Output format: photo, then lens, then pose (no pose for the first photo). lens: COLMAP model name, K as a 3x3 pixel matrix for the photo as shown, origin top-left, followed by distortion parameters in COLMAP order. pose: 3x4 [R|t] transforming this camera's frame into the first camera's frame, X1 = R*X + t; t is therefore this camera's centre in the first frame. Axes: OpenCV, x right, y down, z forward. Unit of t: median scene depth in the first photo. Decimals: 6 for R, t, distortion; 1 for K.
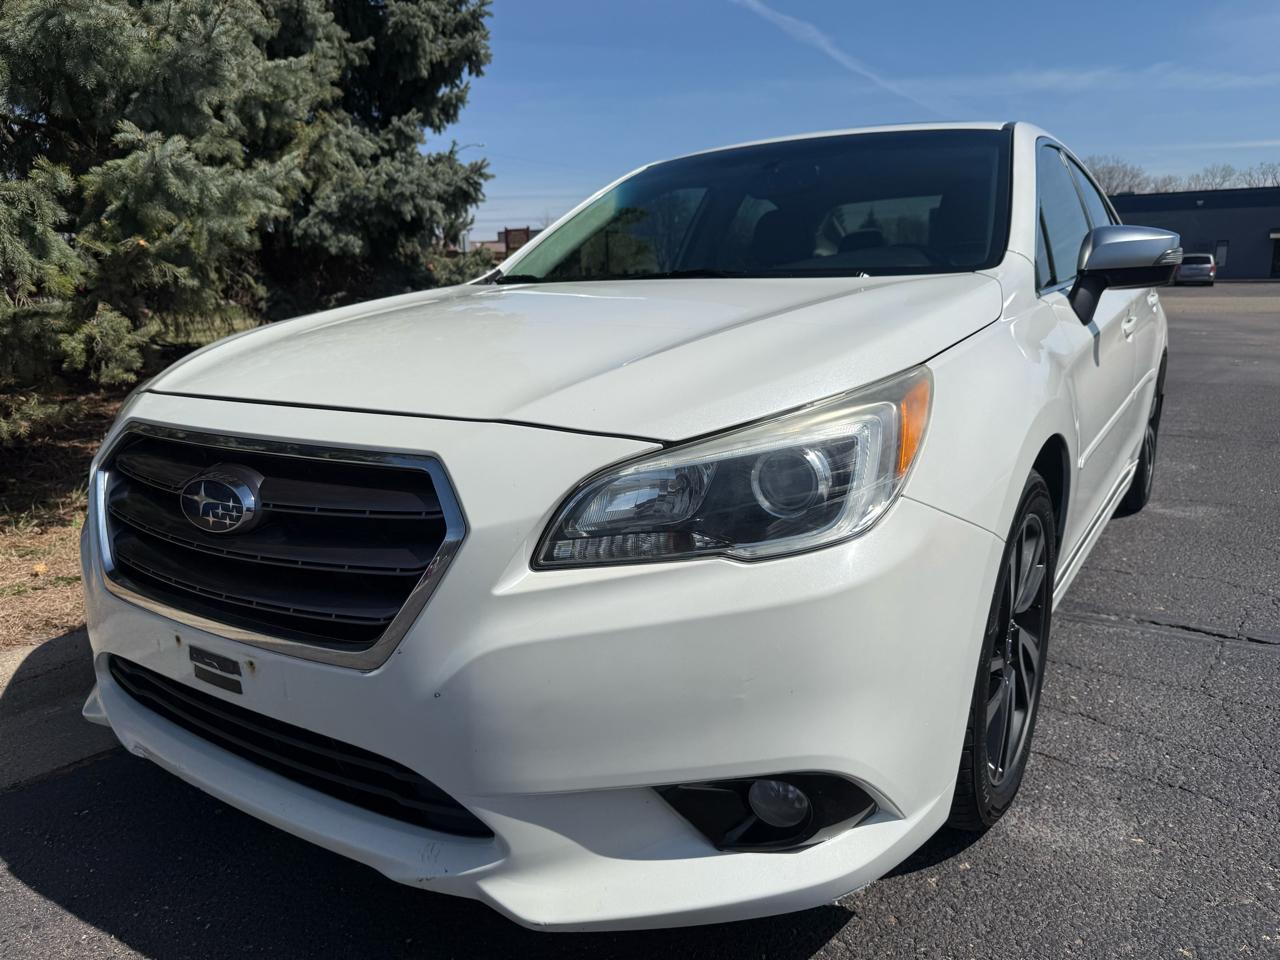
lens RADIAL K [[922.7, 0, 640.1], [0, 922.7, 476.7], [0, 0, 1]] dist [0.024678, -0.032541]
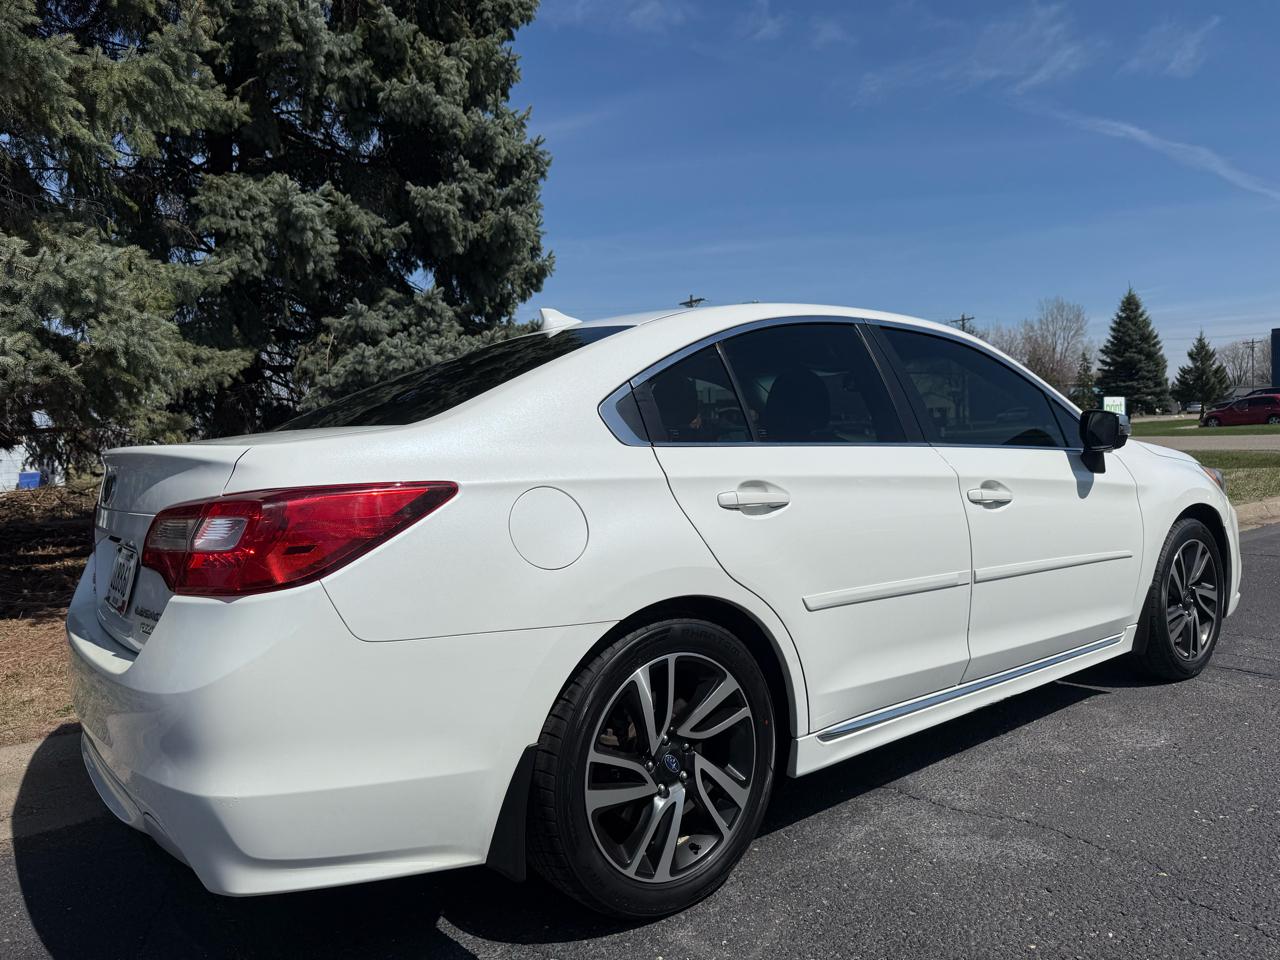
lens RADIAL K [[922.7, 0, 642.0], [0, 922.7, 479.8], [0, 0, 1]] dist [0.024678, -0.032541]
pose [[0.942467, -0.008892, -0.334180, 0.956836], [-0.040764, 0.989130, -0.141283, -0.176217], [0.331804, 0.146777, 0.931860, 0.557915]]
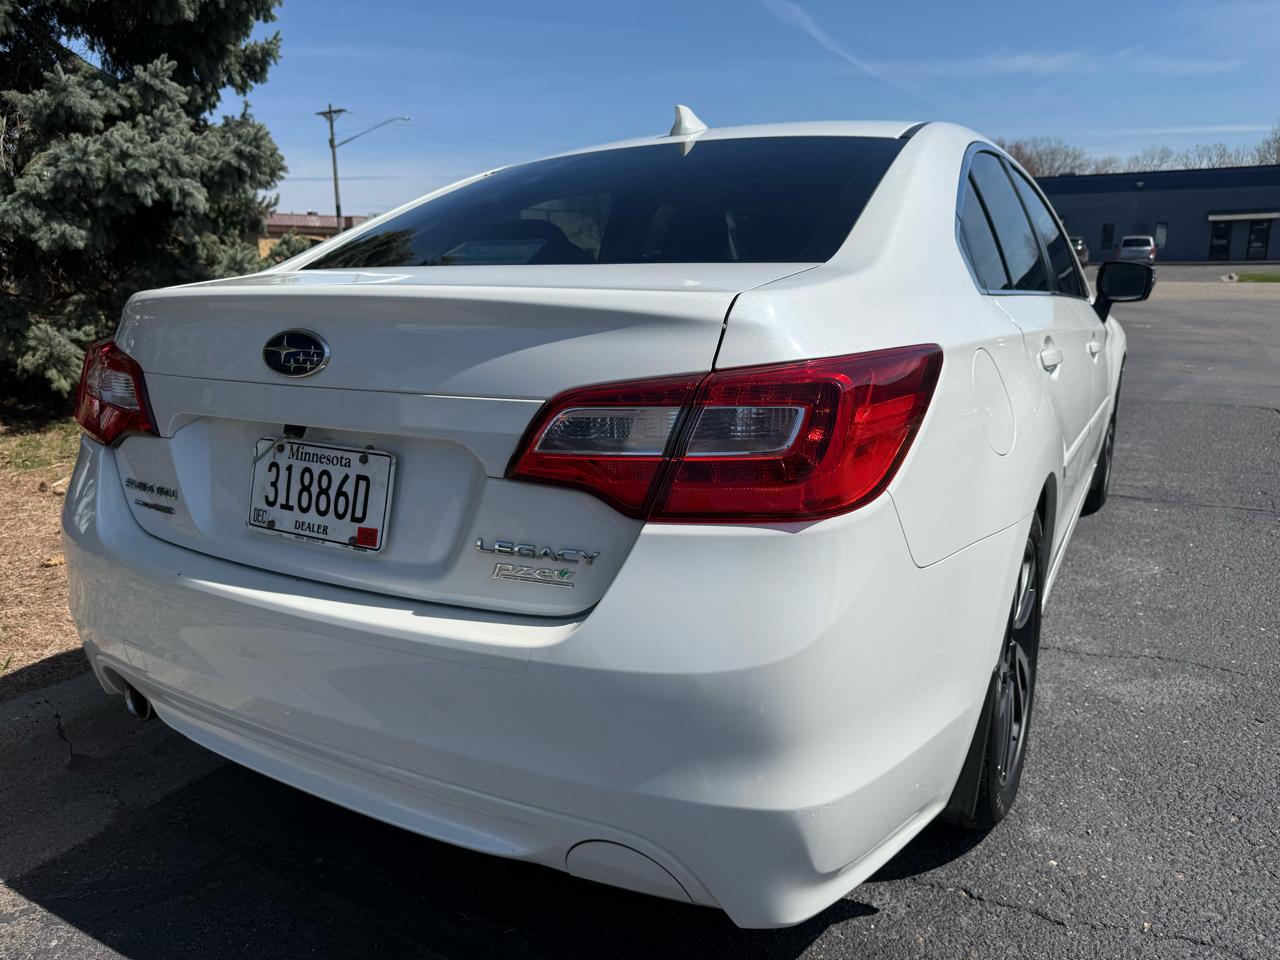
lens RADIAL K [[922.7, 0, 646.0], [0, 922.7, 493.6], [0, 0, 1]] dist [0.024678, -0.032541]
pose [[0.998279, -0.012749, 0.057233, 0.337315], [0.010550, 0.999201, 0.038557, -0.208323], [-0.057679, -0.037887, 0.997616, 0.659141]]
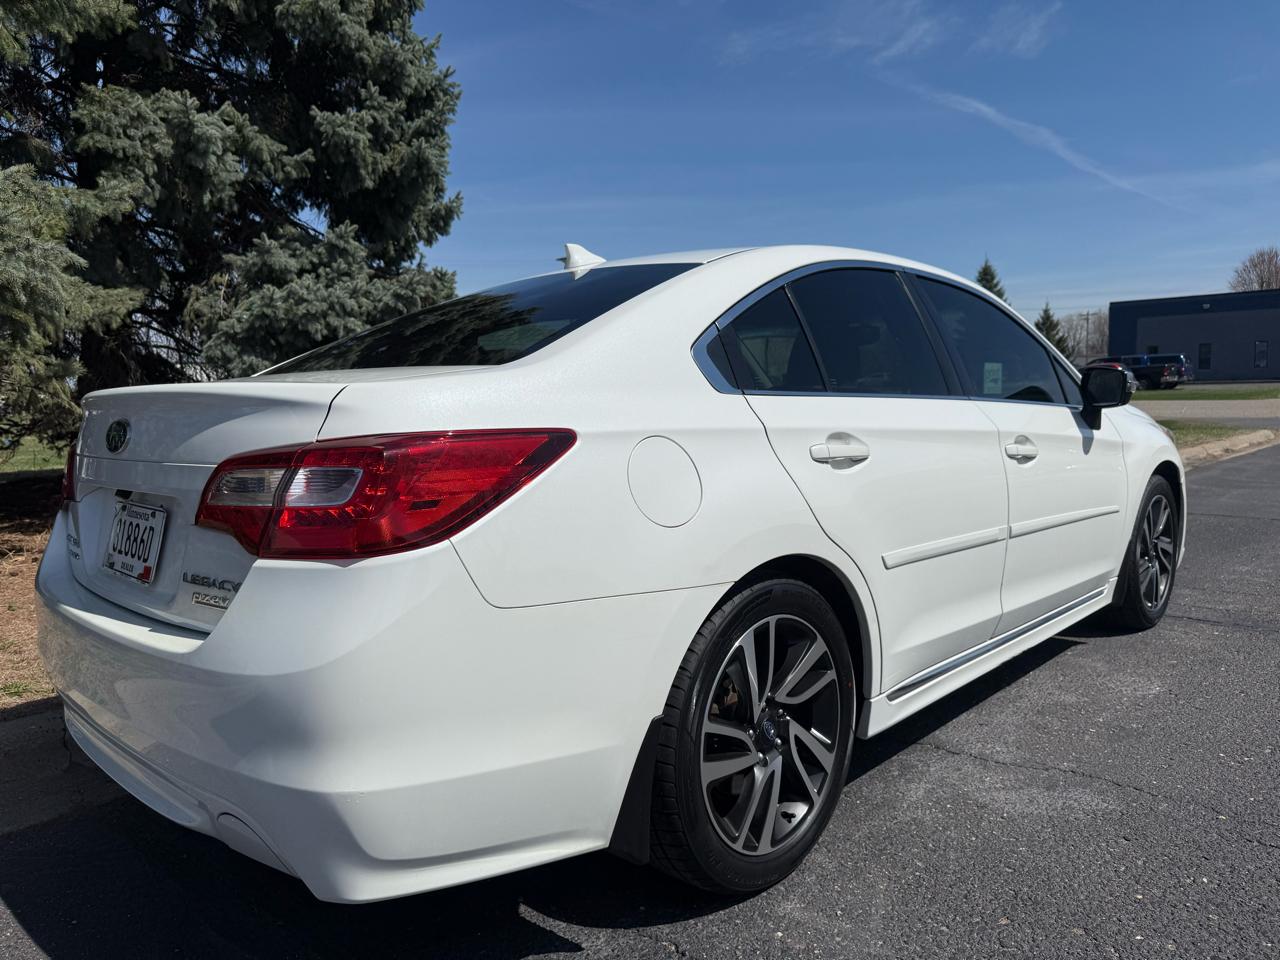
lens RADIAL K [[922.7, 0, 637.9], [0, 922.7, 490.3], [0, 0, 1]] dist [0.024678, -0.032541]
pose [[0.981272, 0.008399, -0.192445, 0.729731], [-0.026584, 0.995394, -0.092110, -0.170003], [0.190785, 0.095501, 0.976975, 0.571582]]
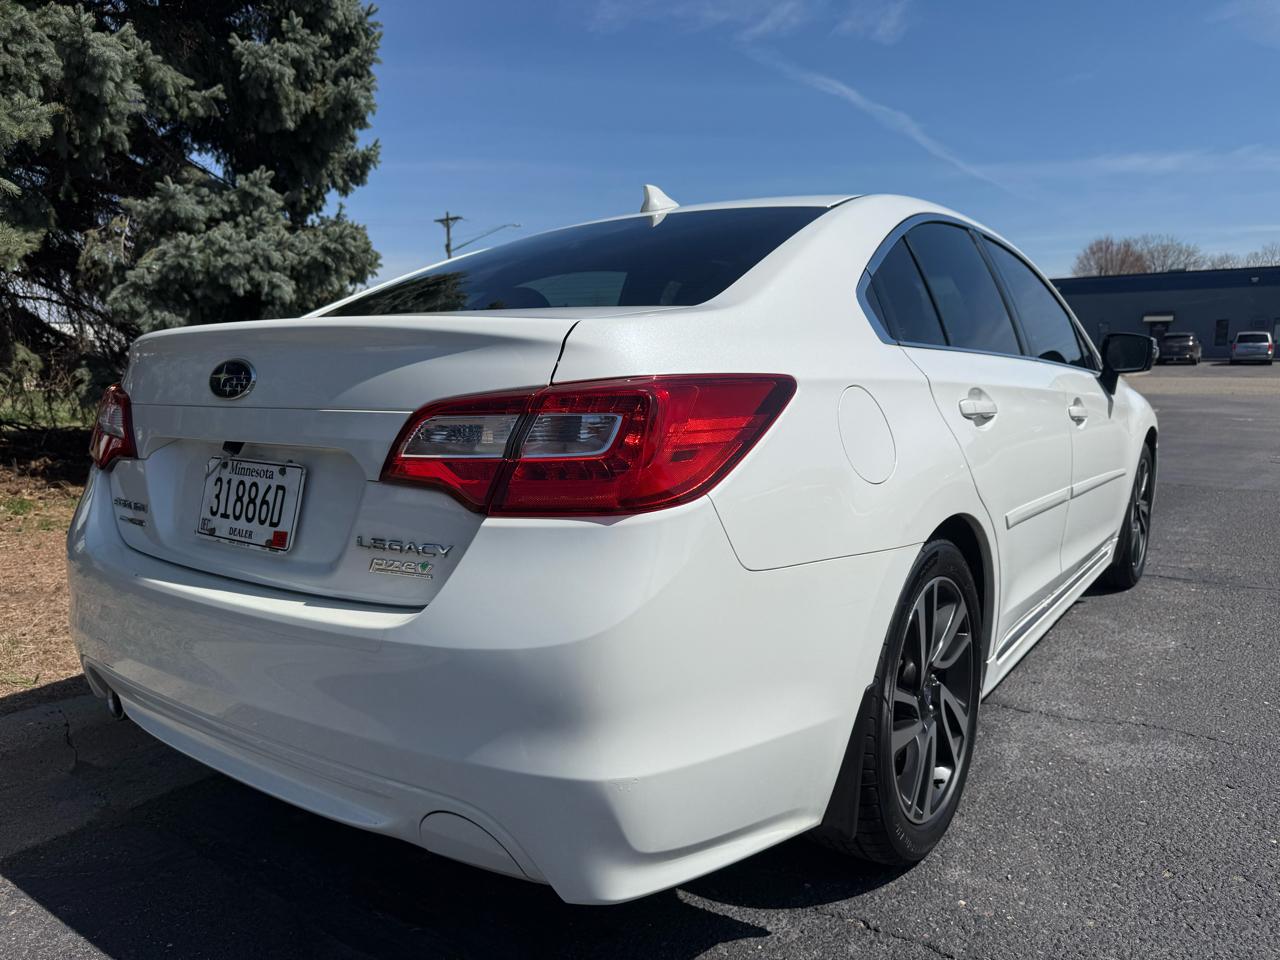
lens RADIAL K [[922.7, 0, 647.2], [0, 922.7, 493.9], [0, 0, 1]] dist [0.024678, -0.032541]
pose [[0.998913, 0.010094, -0.045518, 0.481144], [-0.012865, 0.998056, -0.060986, -0.157462], [0.044814, 0.061505, 0.997100, 0.603313]]
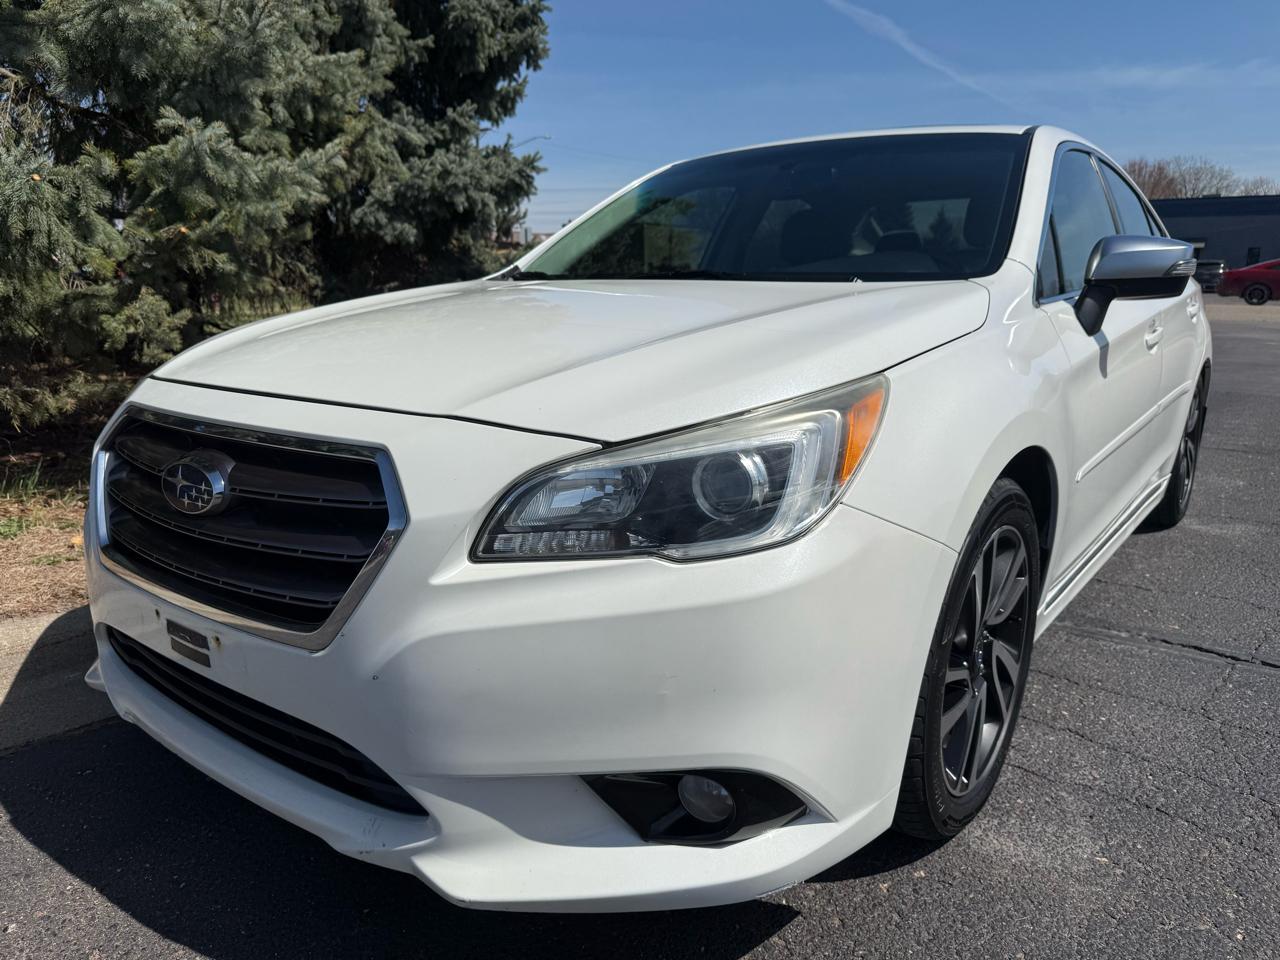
lens RADIAL K [[922.7, 0, 638.3], [0, 922.7, 480.5], [0, 0, 1]] dist [0.024678, -0.032541]
pose [[0.997369, 0.035786, -0.063037, 0.076824], [-0.035152, 0.999320, 0.011137, -0.004671], [0.063393, -0.008892, 0.997949, -0.013117]]
